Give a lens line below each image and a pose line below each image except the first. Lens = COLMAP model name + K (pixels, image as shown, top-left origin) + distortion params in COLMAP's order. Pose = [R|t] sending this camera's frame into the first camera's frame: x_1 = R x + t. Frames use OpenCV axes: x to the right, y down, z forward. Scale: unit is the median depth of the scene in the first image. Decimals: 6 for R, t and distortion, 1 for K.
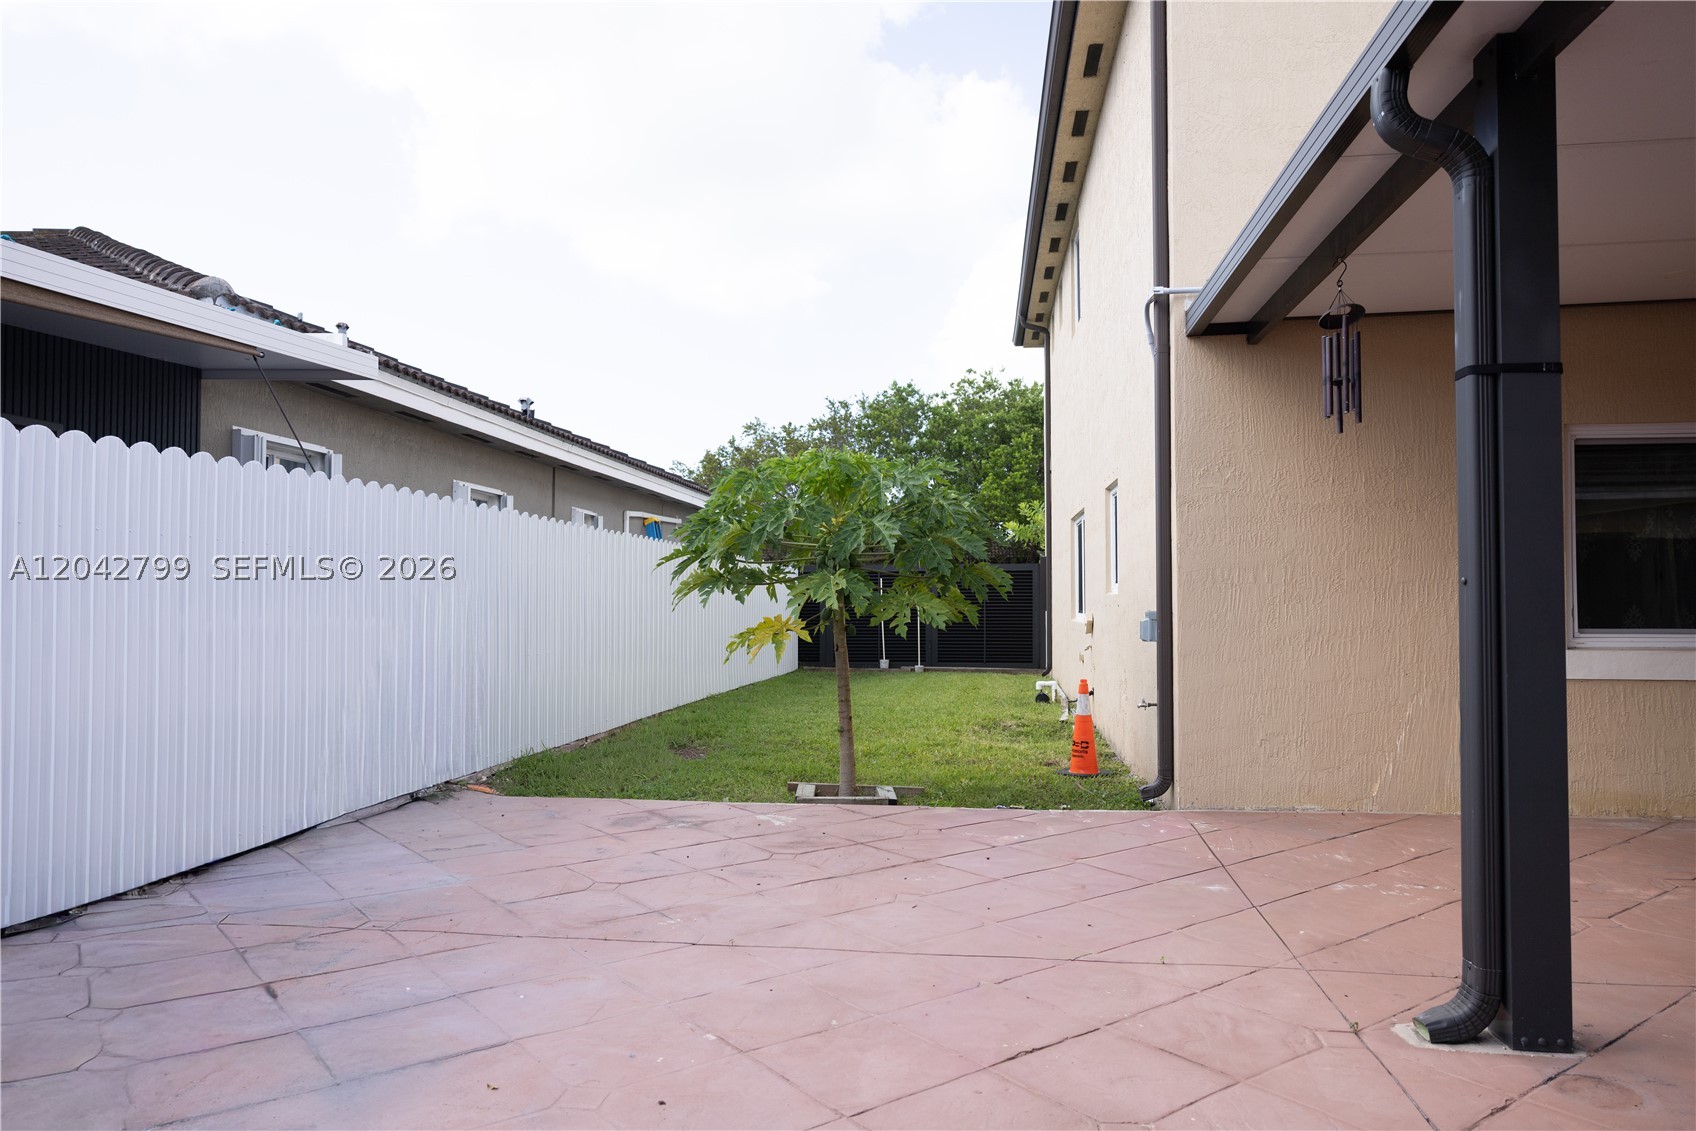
lens RADIAL K [[1123.0, 0, 847.8], [0, 1123.0, 570.4], [0, 0, 1]] dist [0.002628, -0.003727]
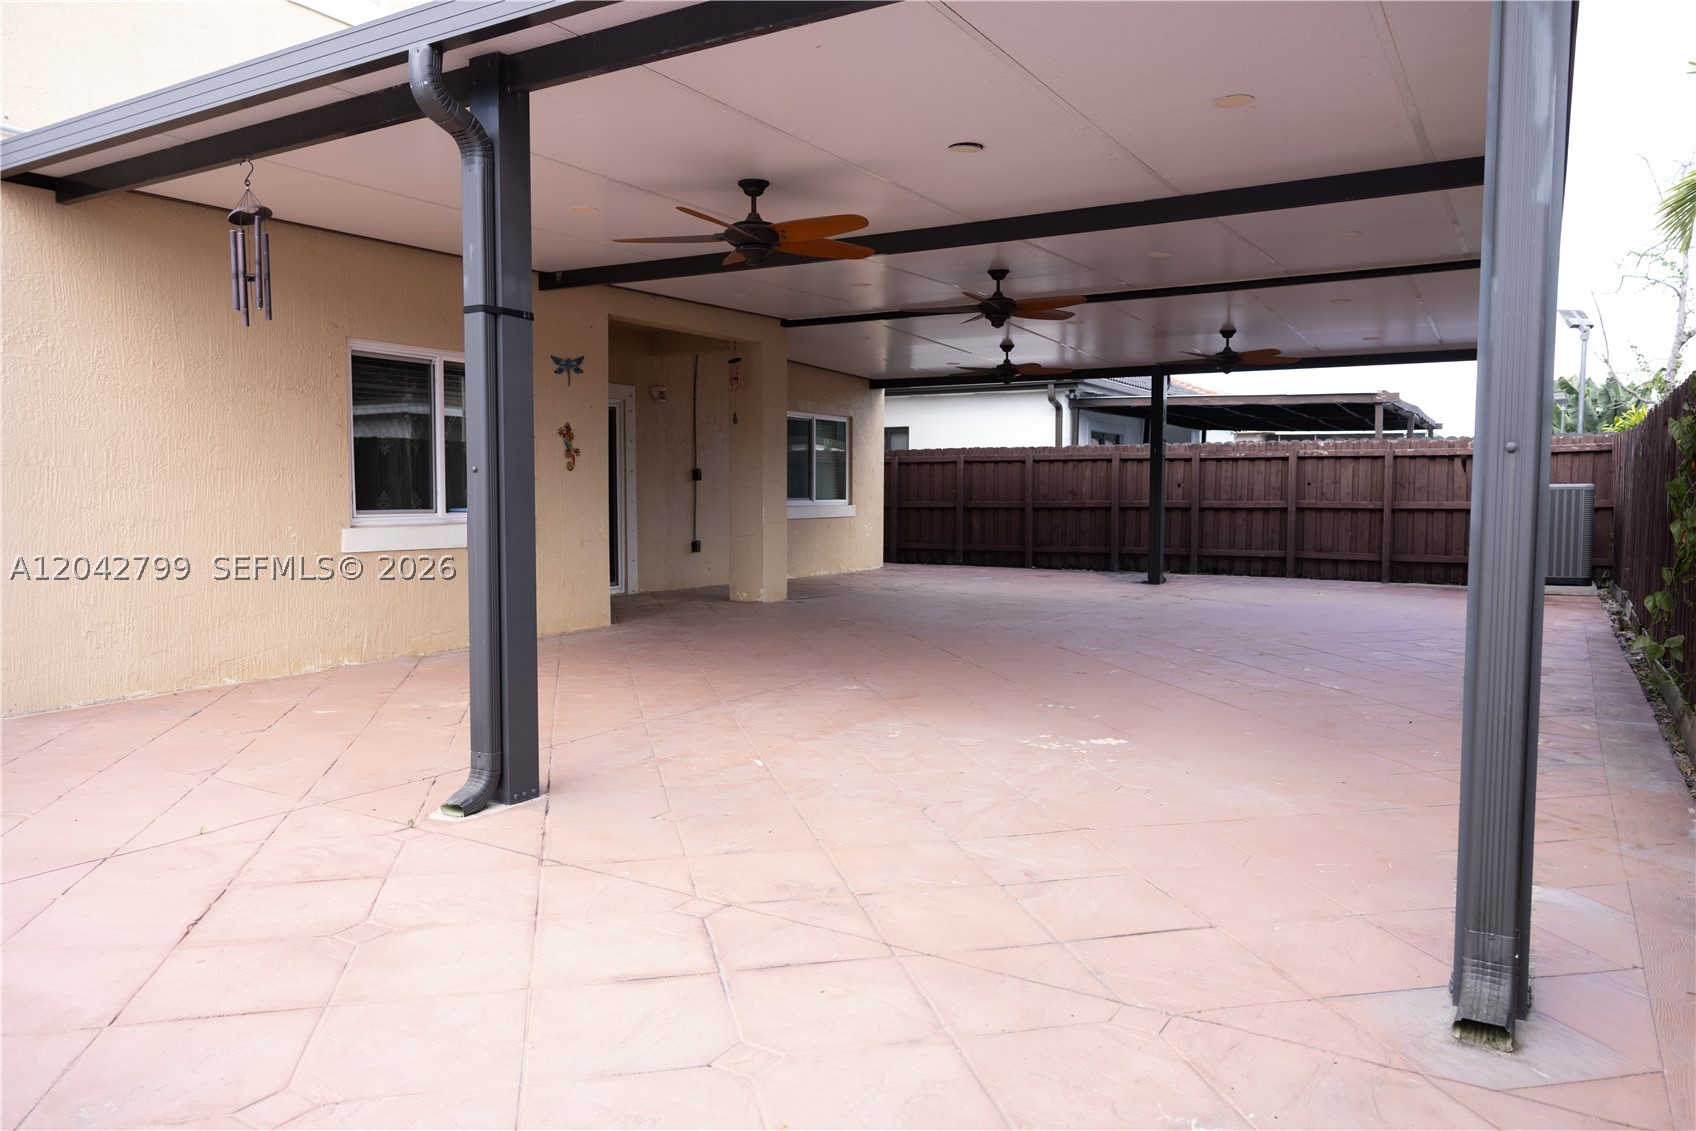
lens RADIAL K [[1123.0, 0, 855.7], [0, 1123.0, 567.2], [0, 0, 1]] dist [0.002628, -0.003727]
pose [[0.404451, -0.059731, 0.912607, -0.444750], [-0.027562, 0.996616, 0.077444, 0.008850], [-0.914144, -0.056475, 0.401436, 0.051671]]
